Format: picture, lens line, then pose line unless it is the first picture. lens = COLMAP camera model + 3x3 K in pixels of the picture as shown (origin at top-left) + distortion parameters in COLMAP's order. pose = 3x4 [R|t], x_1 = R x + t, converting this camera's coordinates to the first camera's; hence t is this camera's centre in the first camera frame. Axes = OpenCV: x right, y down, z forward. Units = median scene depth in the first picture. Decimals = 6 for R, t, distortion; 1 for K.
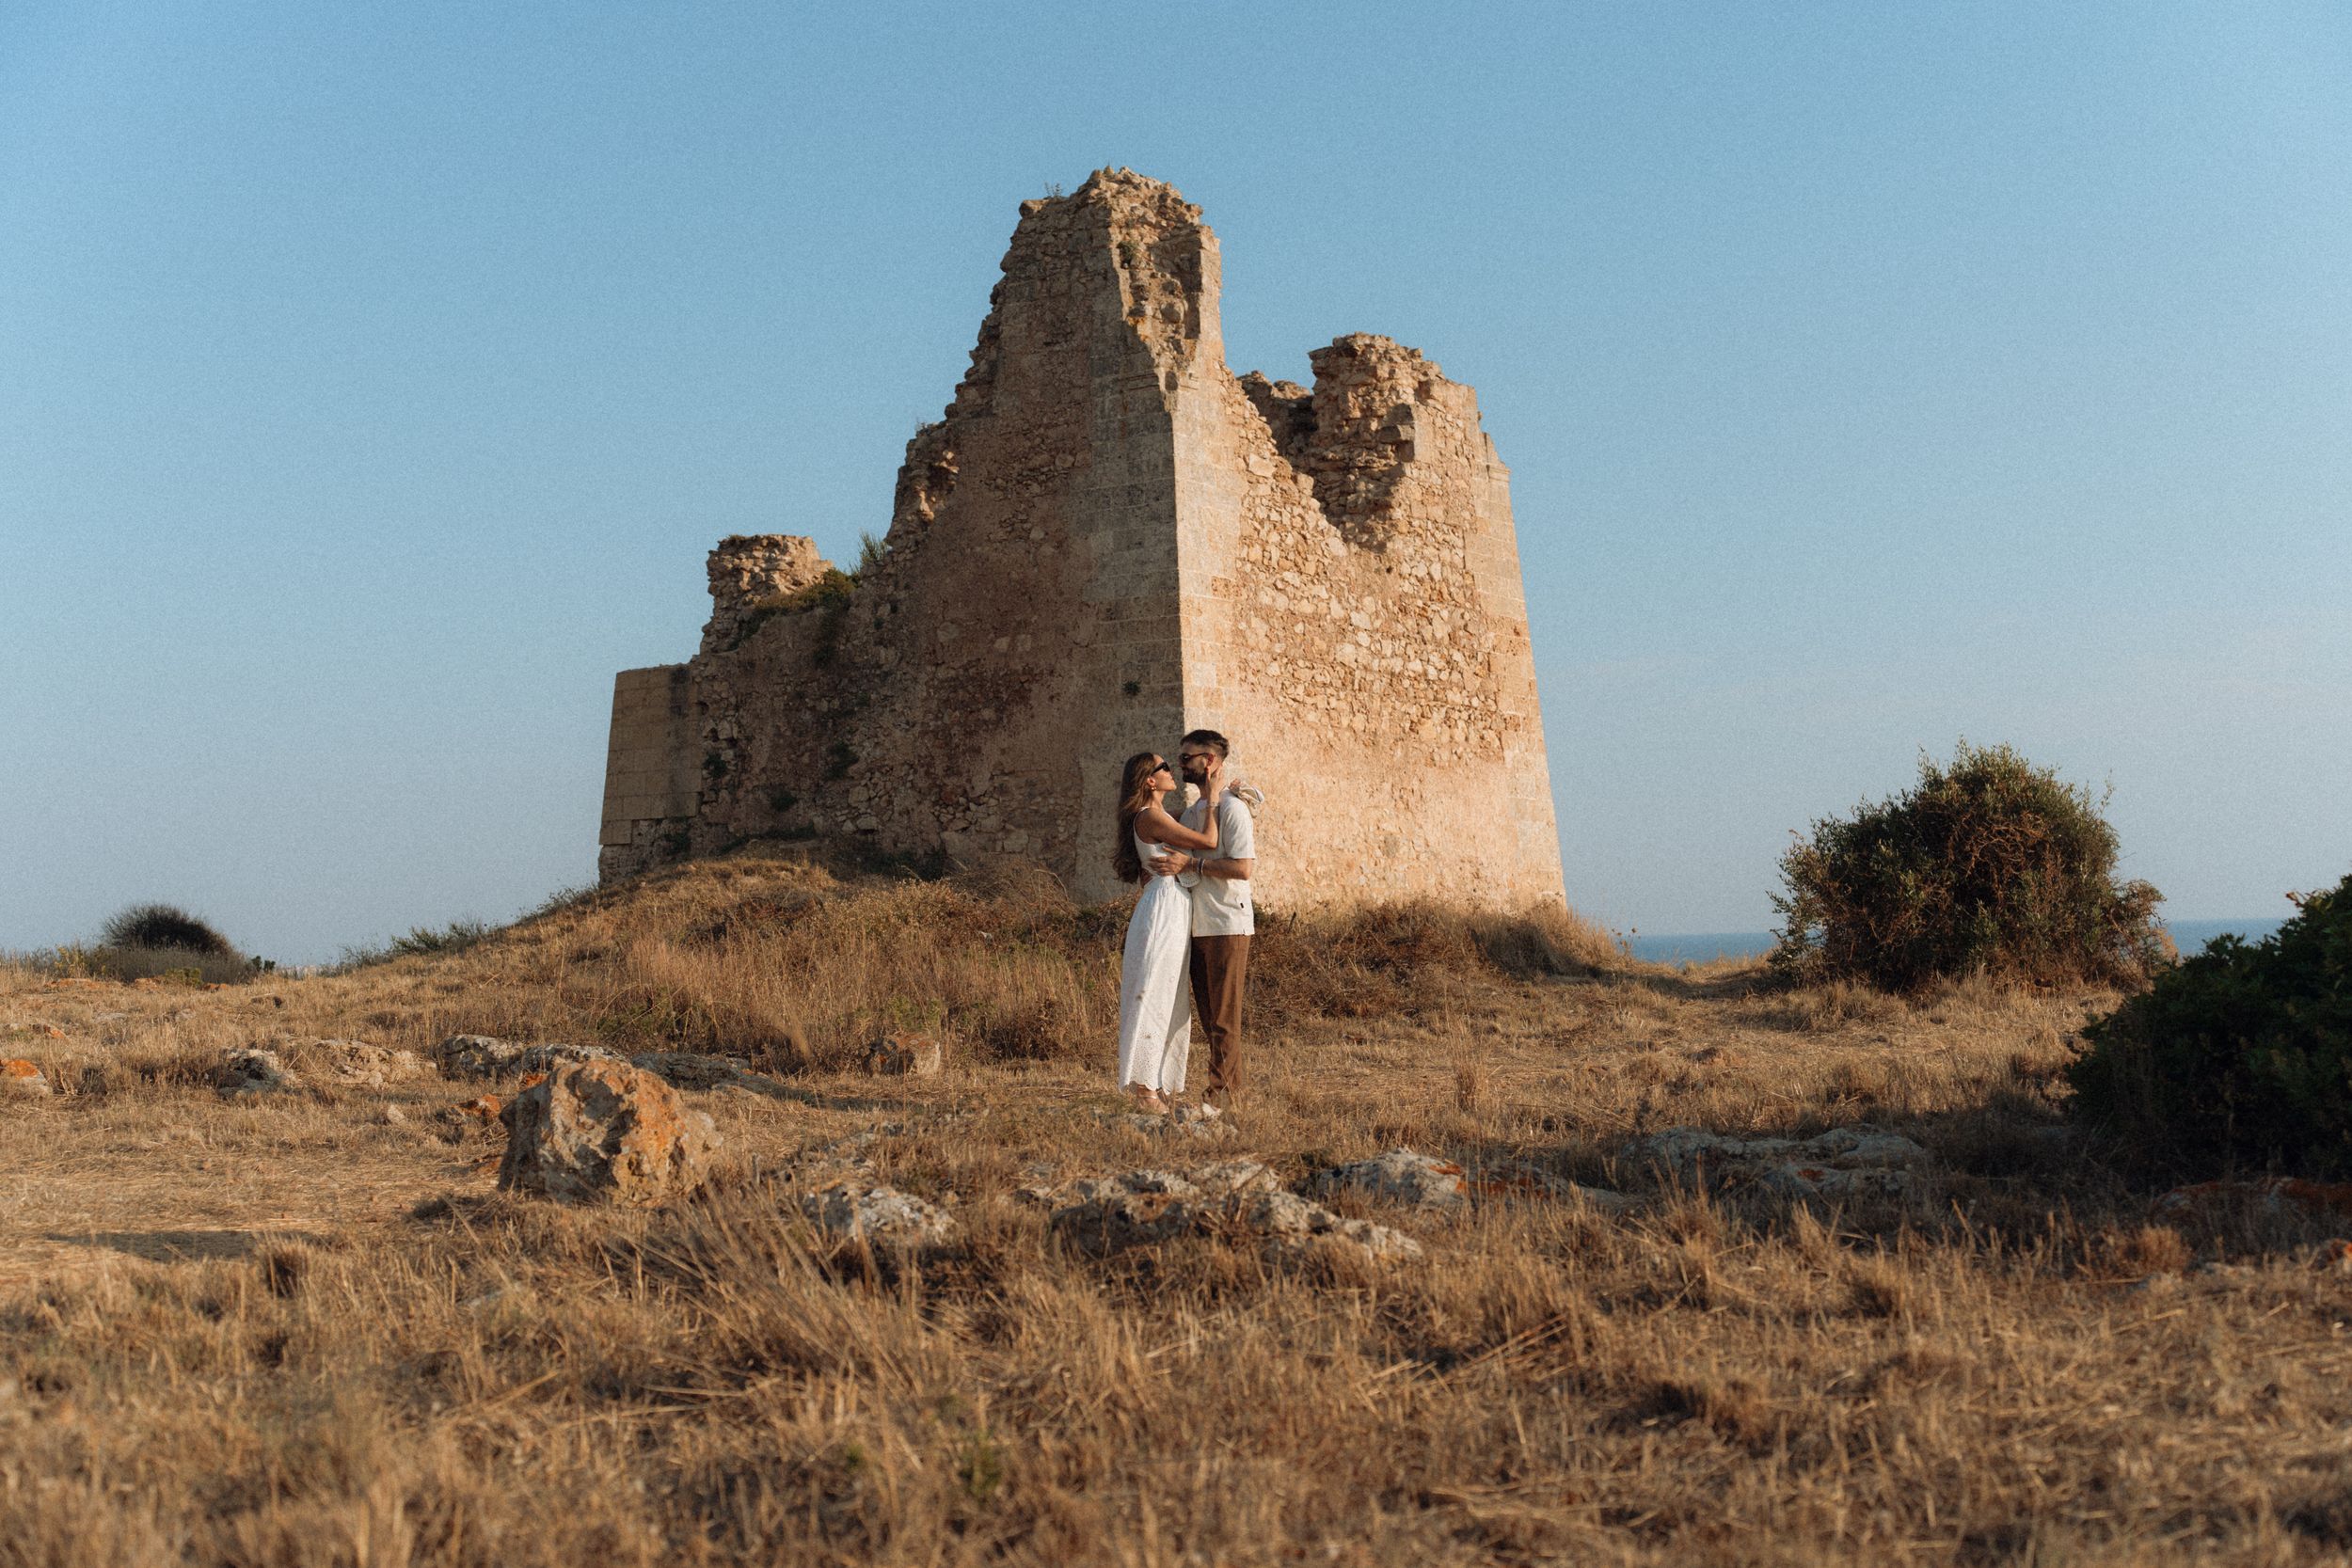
lens RADIAL K [[2954.4, 0, 1166.8], [0, 2954.4, 777.5], [0, 0, 1]] dist [0.021933, -0.014253]
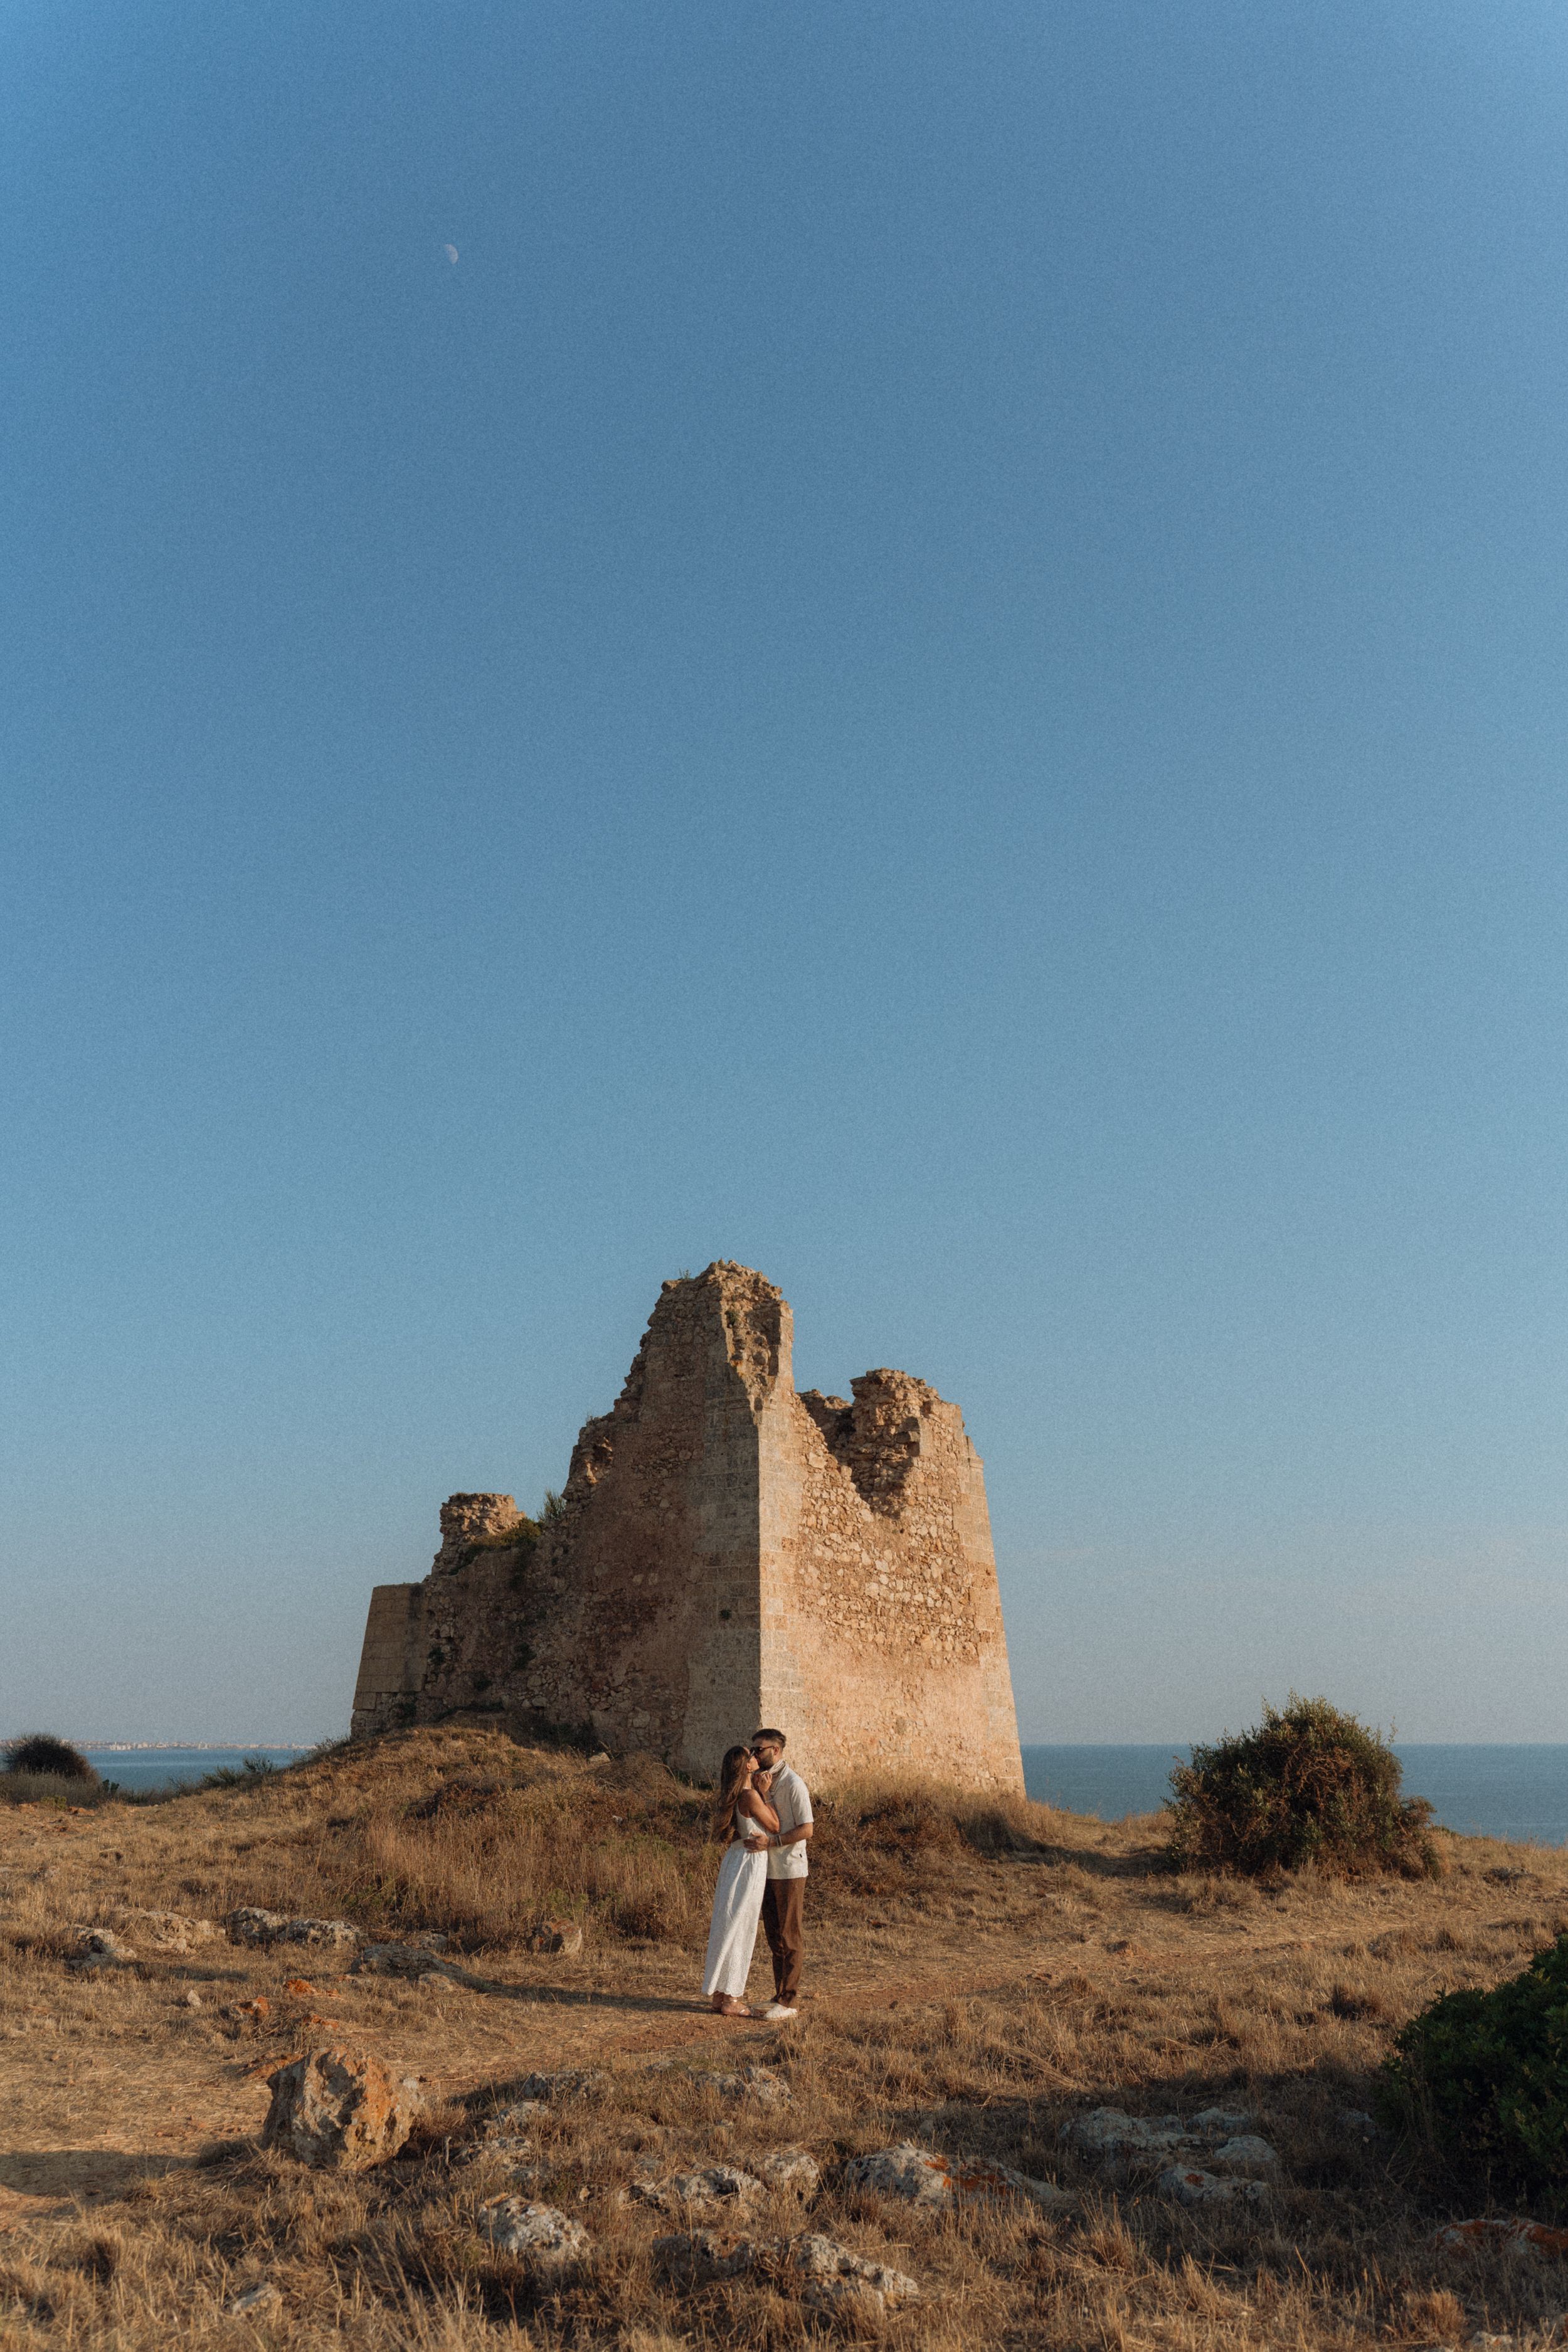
lens RADIAL K [[1980.4, 0, 777.0], [0, 1980.4, 1170.0], [0, 0, 1]] dist [0.023972, -0.010606]
pose [[0.999537, 0.029293, 0.008194, -0.000712], [-0.026739, 0.974597, -0.222363, -0.026257], [-0.014499, 0.222041, 0.974930, -0.006723]]
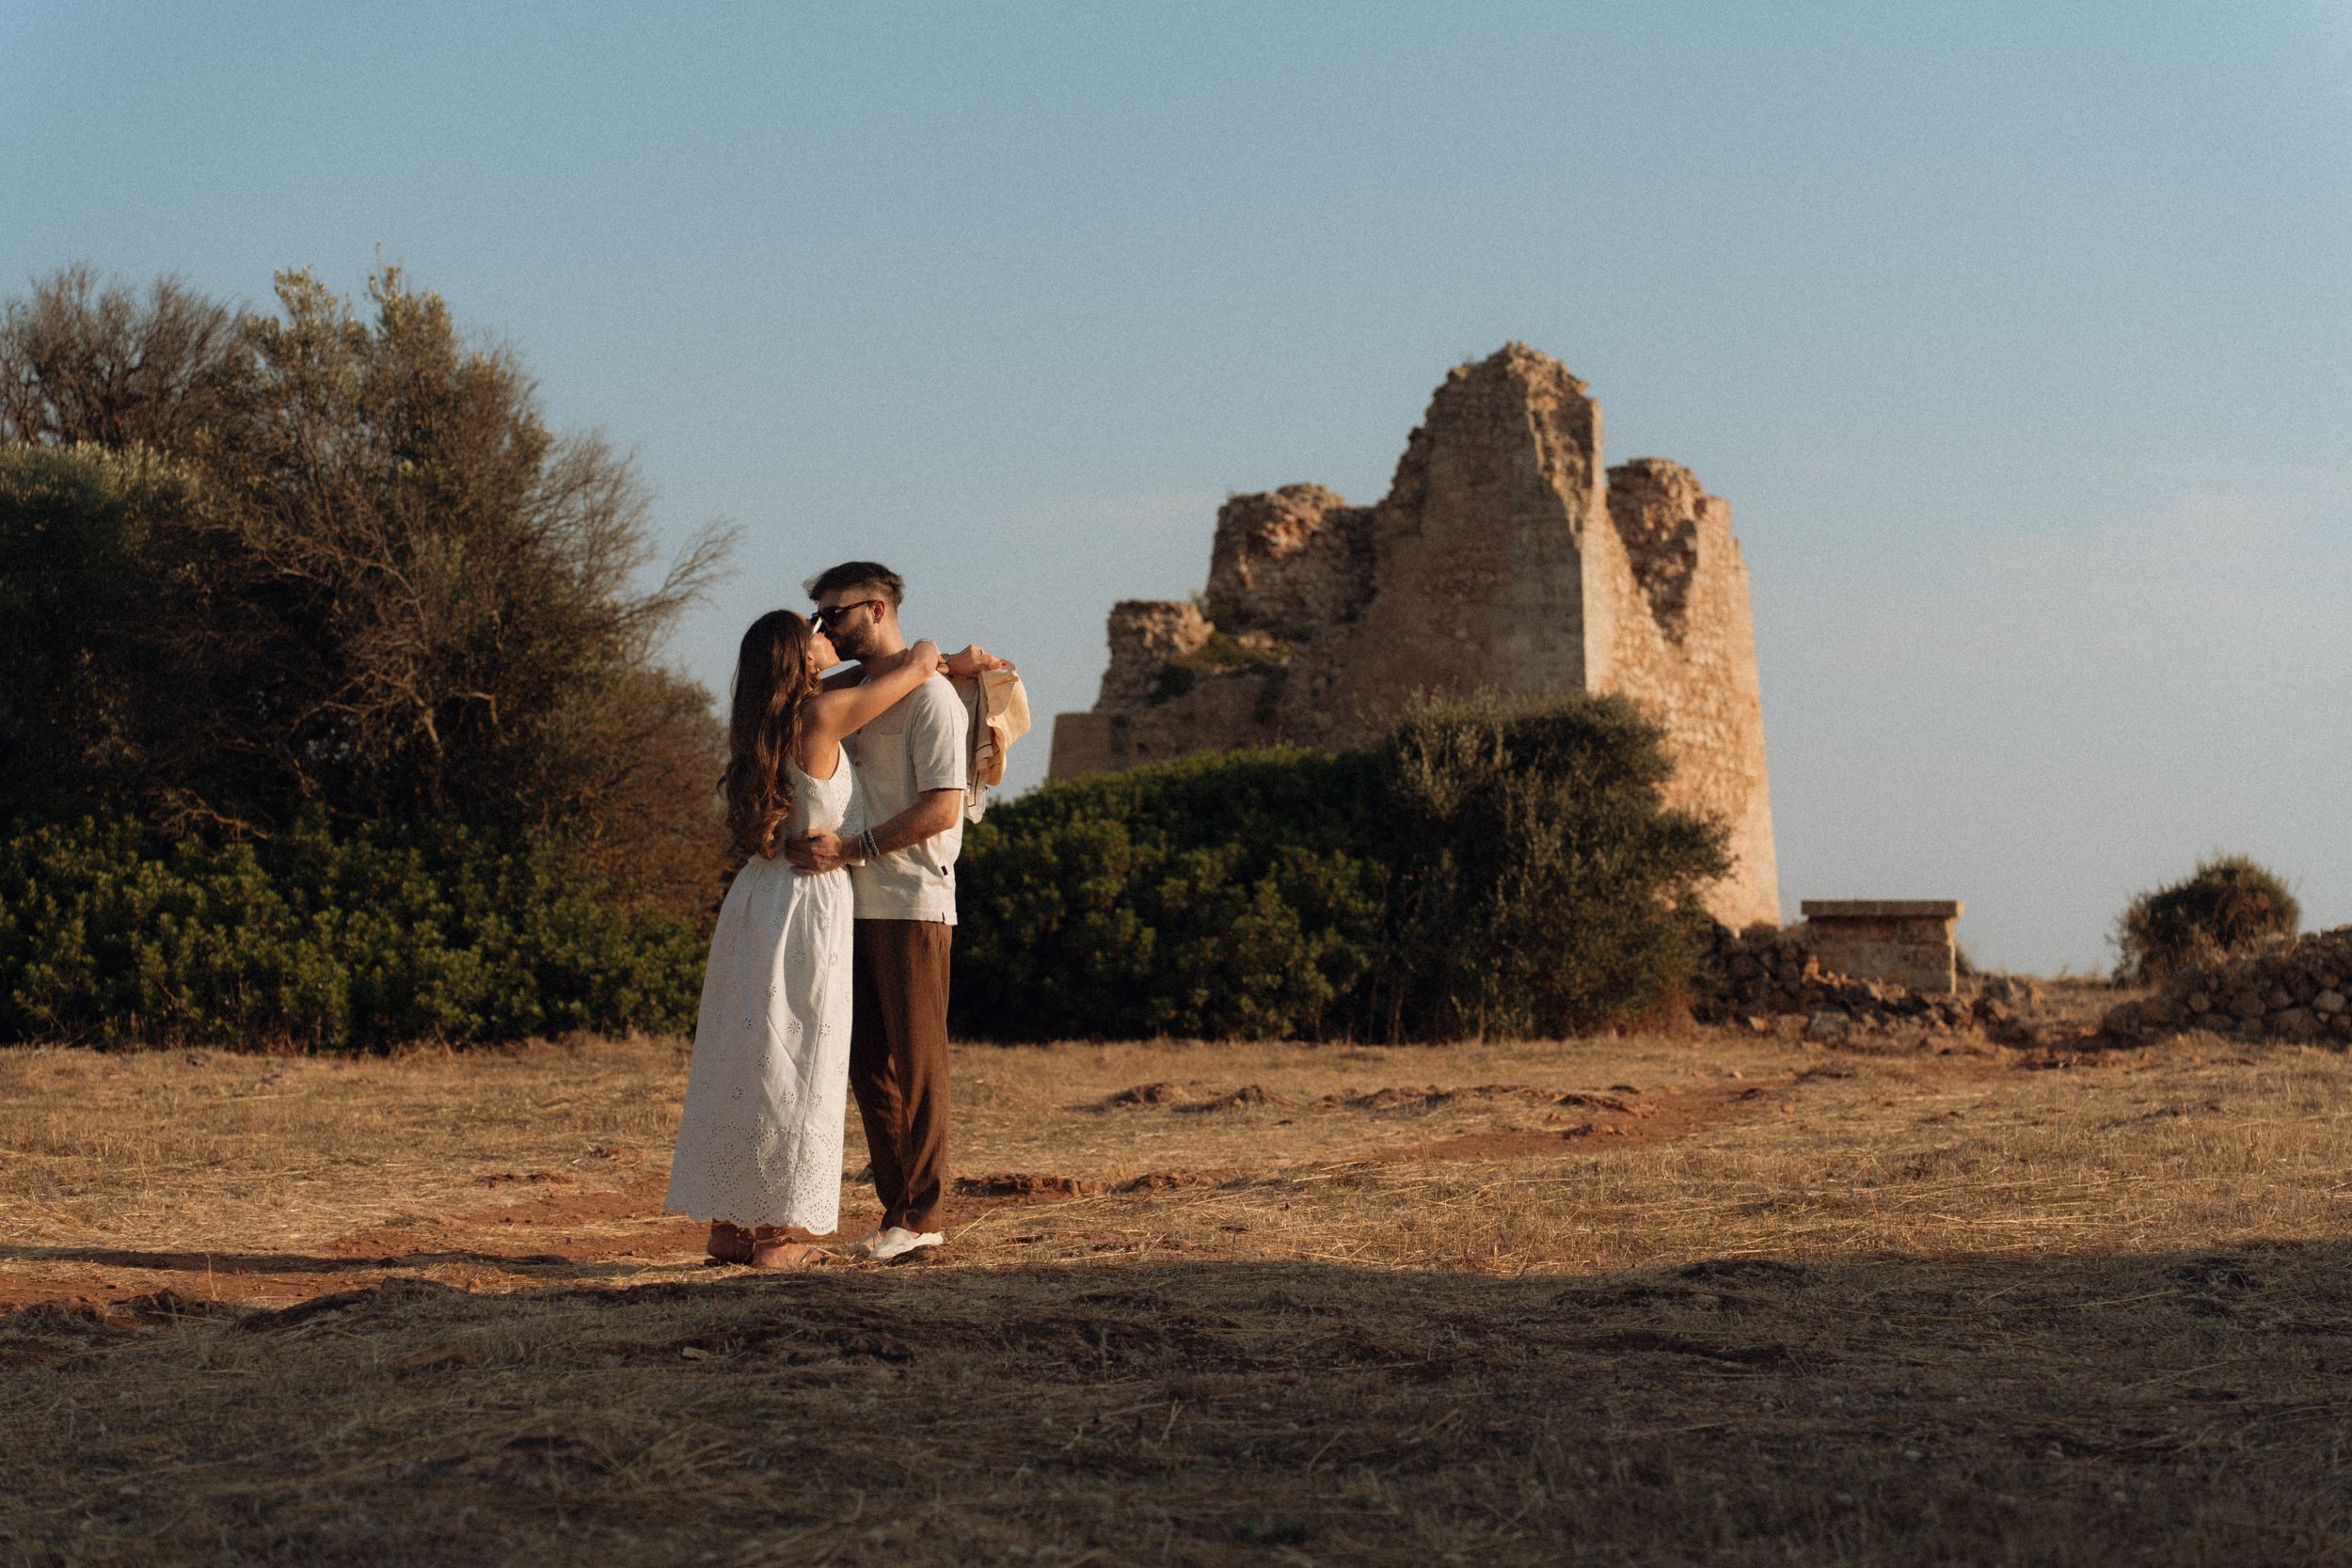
lens RADIAL K [[5056.6, 0, 1177.8], [0, 5056.6, 824.5], [0, 0, 1]] dist [-0.001546, 0.156098]
pose [[0.985094, 0.038259, 0.167710, -0.536010], [-0.042779, 0.998810, 0.023424, -0.045525], [-0.166614, -0.030250, 0.985558, -1.165816]]
